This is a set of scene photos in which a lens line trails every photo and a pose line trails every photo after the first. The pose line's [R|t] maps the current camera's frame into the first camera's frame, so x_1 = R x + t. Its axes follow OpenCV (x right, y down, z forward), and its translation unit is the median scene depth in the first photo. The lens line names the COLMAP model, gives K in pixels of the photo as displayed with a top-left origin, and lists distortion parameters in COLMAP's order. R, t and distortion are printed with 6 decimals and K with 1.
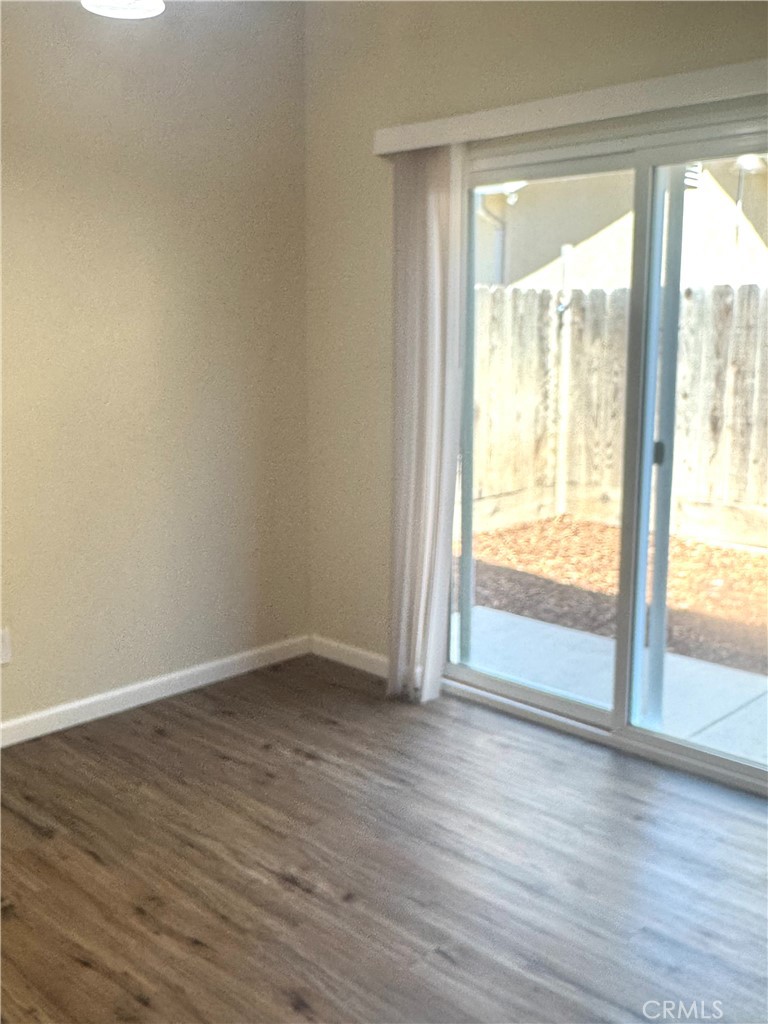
lens RADIAL K [[994.4, 0, 391.5], [0, 994.4, 513.5], [0, 0, 1]] dist [0.057014, 0.000000]
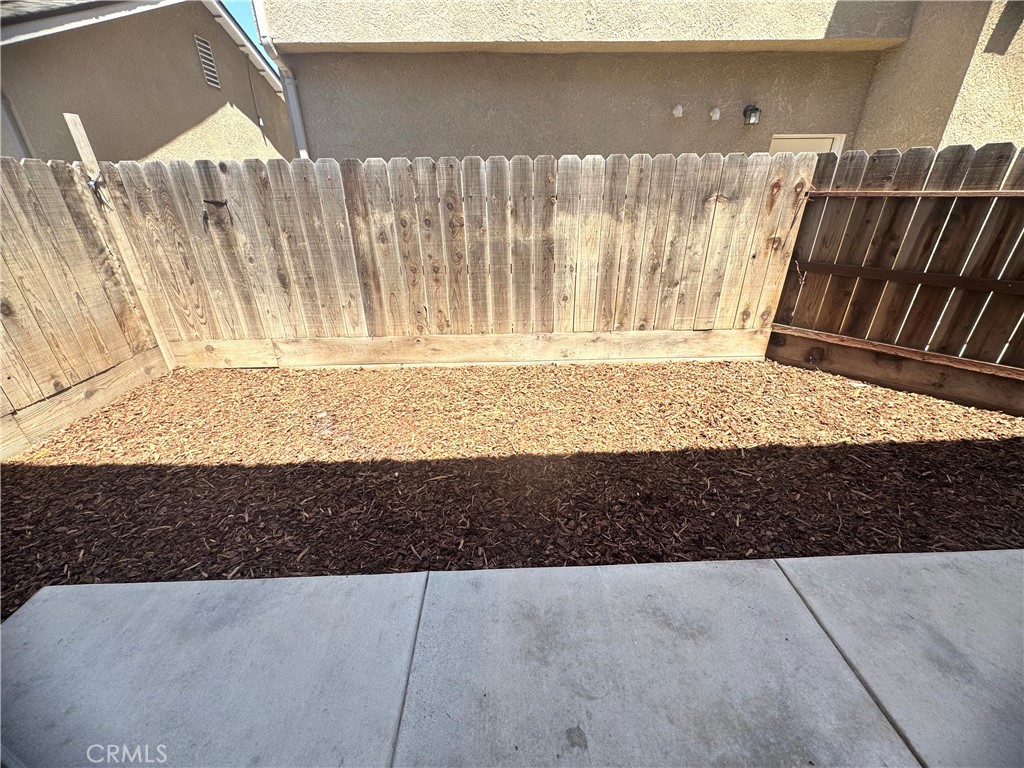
lens RADIAL K [[411.8, 0, 503.3], [0, 411.8, 383.6], [0, 0, 1]] dist [-0.005041, -0.000018]
pose [[0.699307, -0.313286, 0.642512, 0.132032], [0.152291, 0.943503, 0.294295, -0.071680], [-0.698411, -0.107954, 0.707509, 0.391057]]
